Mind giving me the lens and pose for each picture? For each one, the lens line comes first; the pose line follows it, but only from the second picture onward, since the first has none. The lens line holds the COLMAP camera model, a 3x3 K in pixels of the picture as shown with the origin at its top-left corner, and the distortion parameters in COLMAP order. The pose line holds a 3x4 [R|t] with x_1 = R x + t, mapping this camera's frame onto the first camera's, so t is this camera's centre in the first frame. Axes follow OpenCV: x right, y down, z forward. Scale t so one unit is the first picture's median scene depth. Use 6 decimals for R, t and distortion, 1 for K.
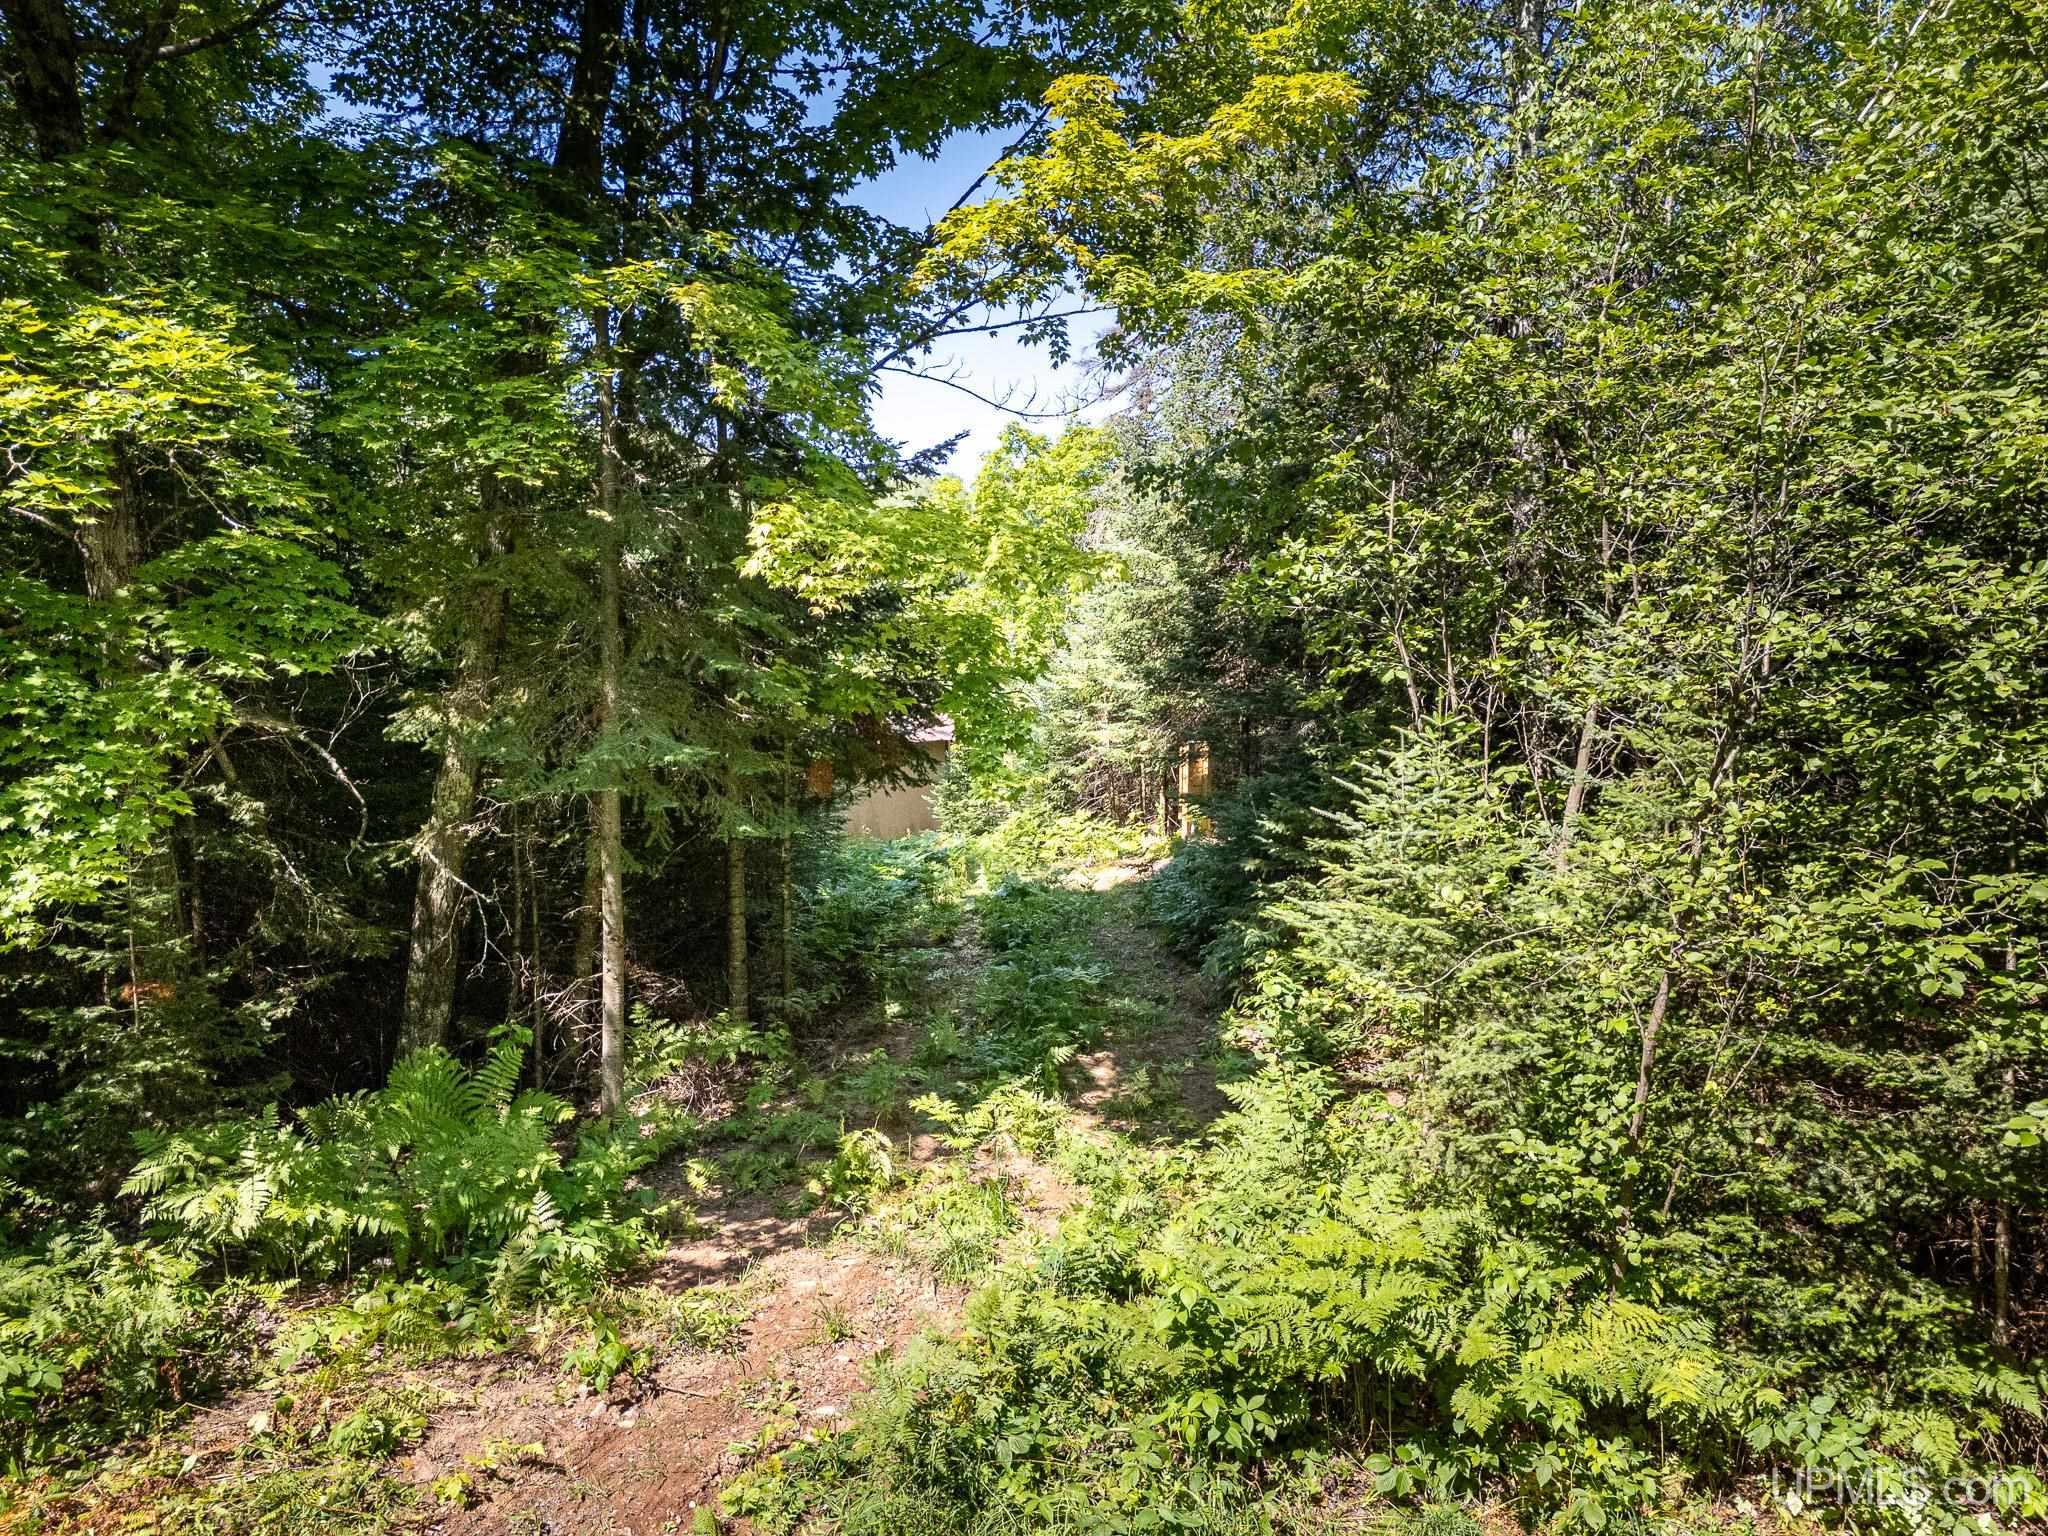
lens RADIAL K [[1439.4, 0, 1023.6], [0, 1439.4, 763.5], [0, 0, 1]] dist [-0.003381, 0.000011]
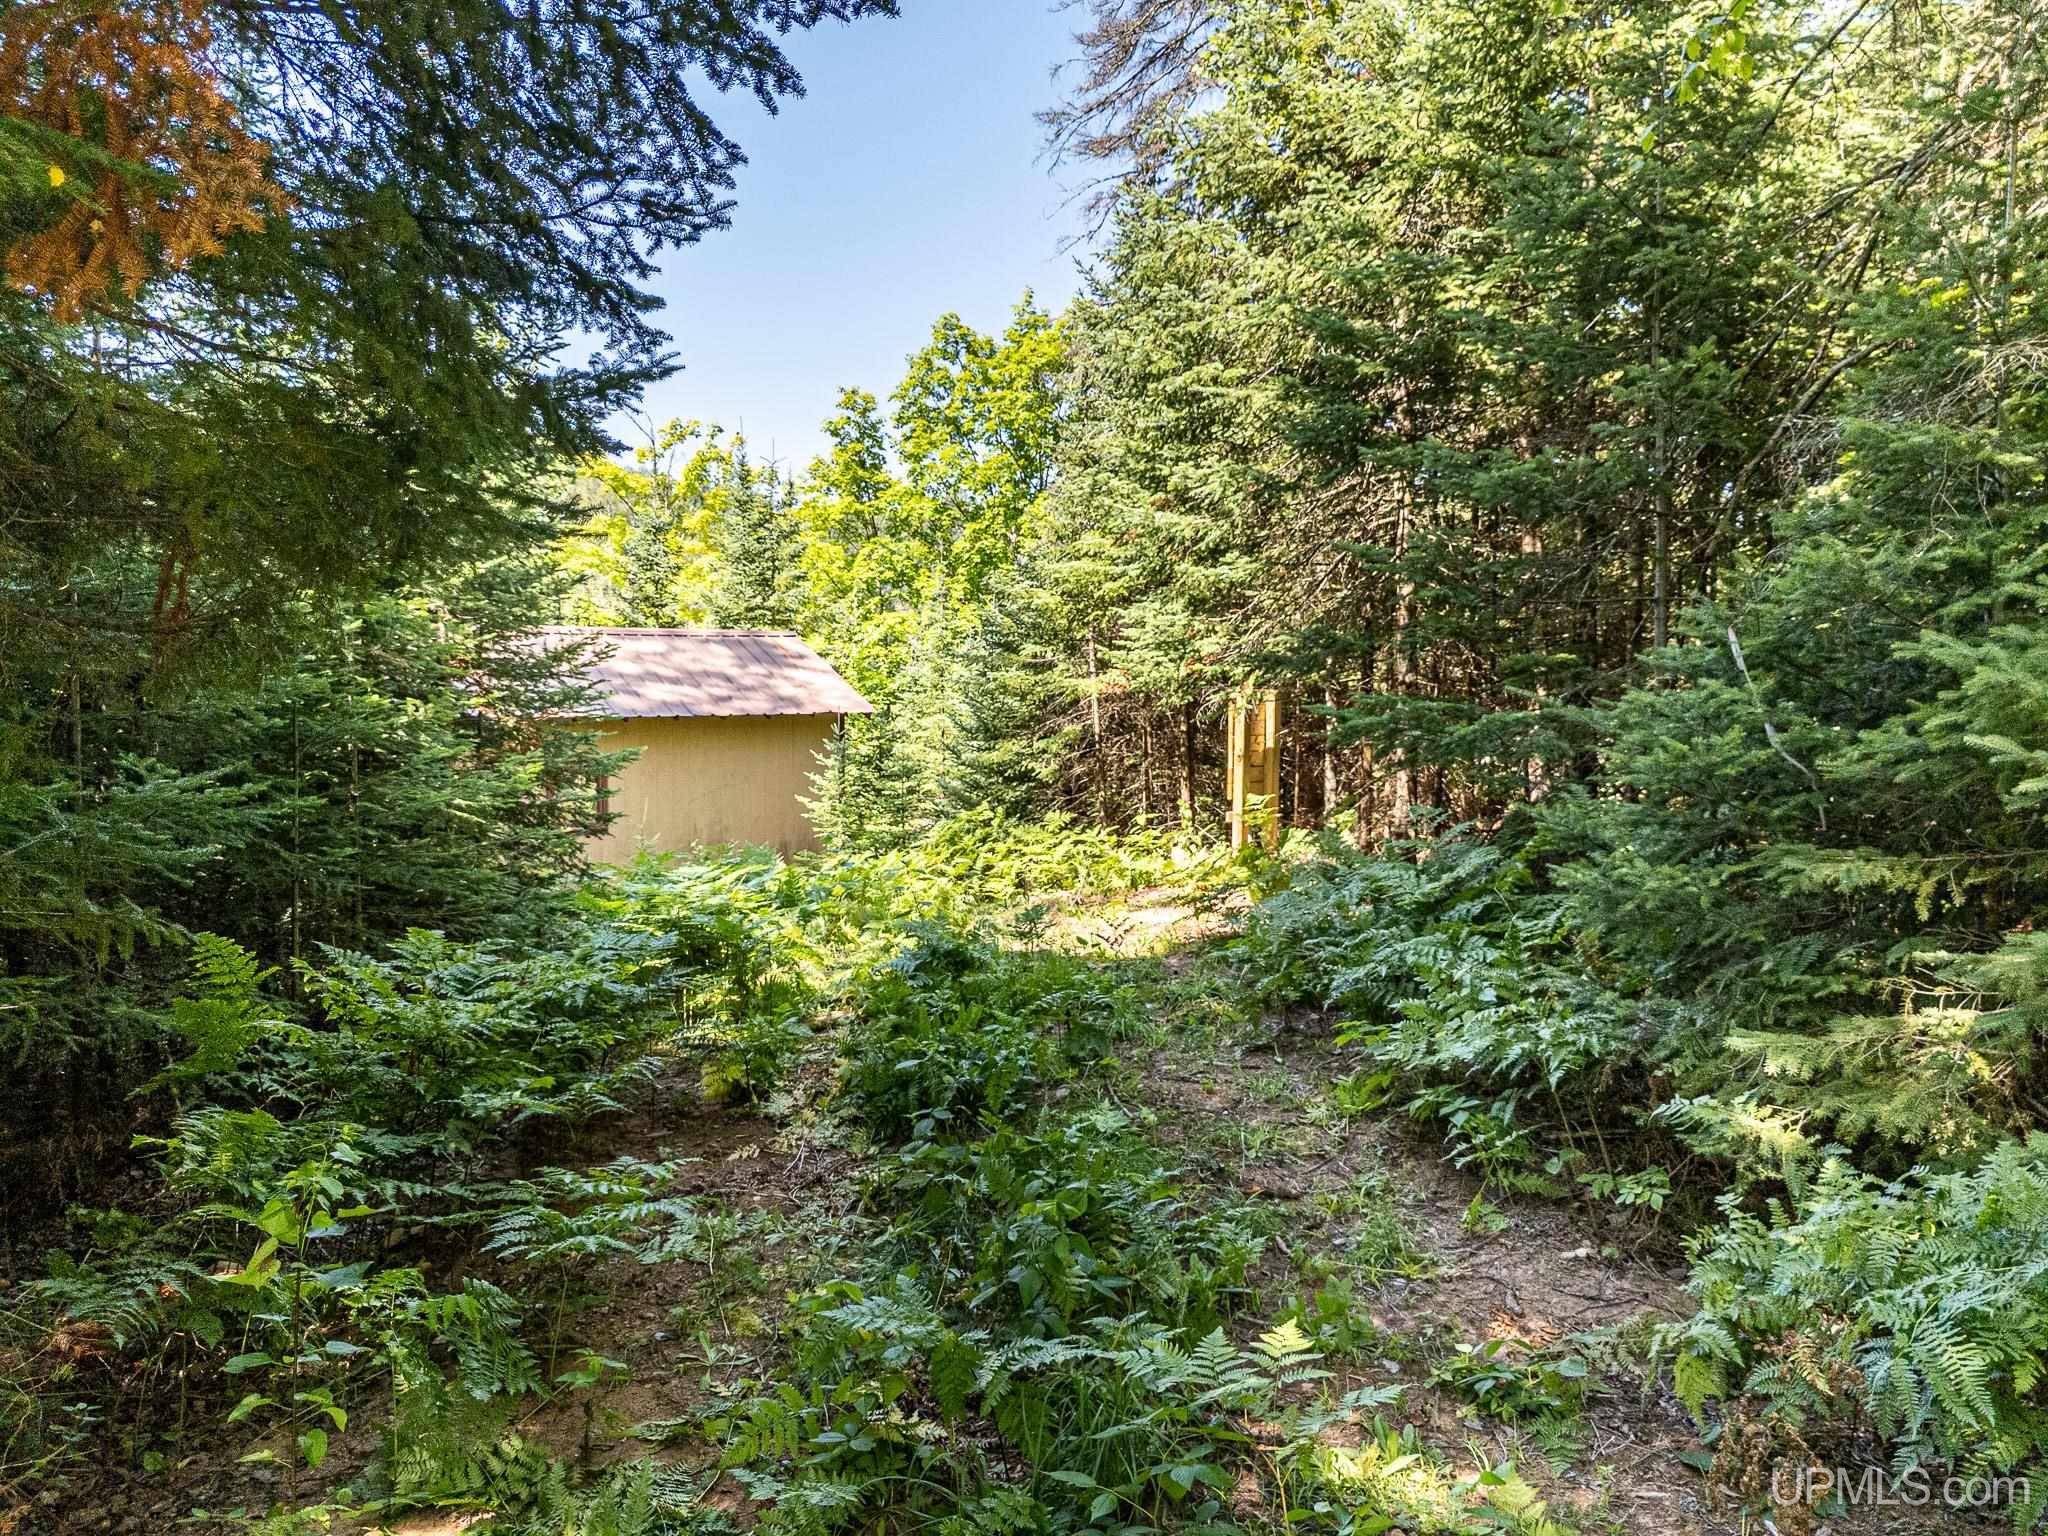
lens RADIAL K [[1439.4, 0, 1023.4], [0, 1439.4, 772.2], [0, 0, 1]] dist [-0.003381, 0.000011]
pose [[0.998988, -0.002242, 0.044918, 0.000515], [0.003355, 0.999689, -0.024729, 0.031245], [-0.044849, 0.024855, 0.998685, 0.412146]]
